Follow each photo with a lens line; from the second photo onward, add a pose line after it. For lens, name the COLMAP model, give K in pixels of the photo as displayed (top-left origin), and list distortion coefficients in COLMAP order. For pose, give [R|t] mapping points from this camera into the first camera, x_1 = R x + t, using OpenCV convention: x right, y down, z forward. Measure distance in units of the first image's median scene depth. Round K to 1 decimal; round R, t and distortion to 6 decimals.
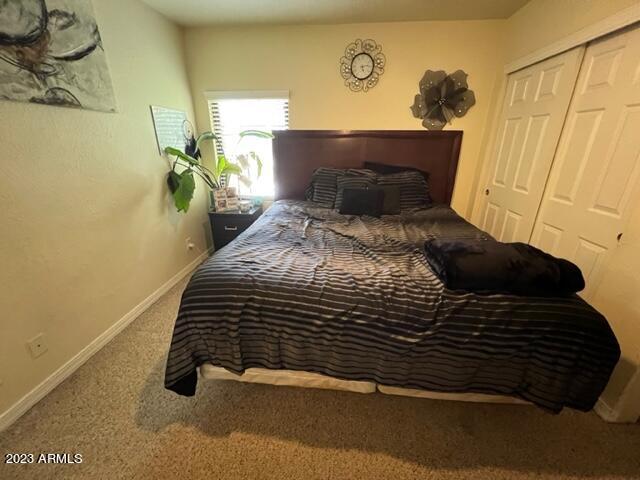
lens RADIAL K [[260.1, 0, 319.7], [0, 260.1, 238.3], [0, 0, 1]] dist [-0.001990, 0.000622]
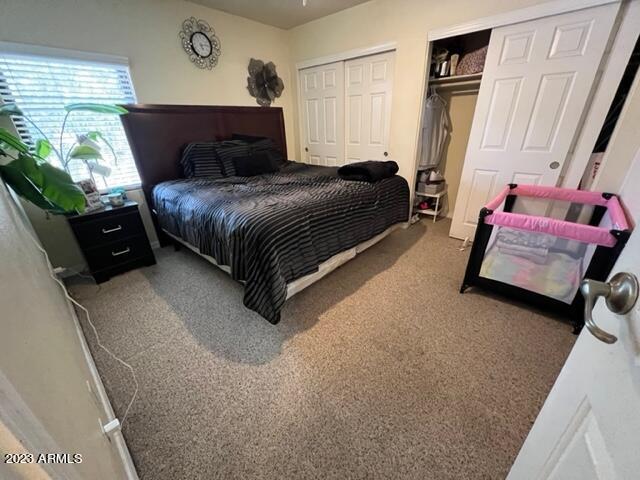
lens RADIAL K [[260.1, 0, 317.0], [0, 260.1, 240.5], [0, 0, 1]] dist [-0.001990, 0.000622]
pose [[0.594079, -0.352160, 0.723225, -0.628317], [0.314257, 0.929235, 0.194332, 0.041282], [-0.740482, 0.111830, 0.662707, 0.011277]]
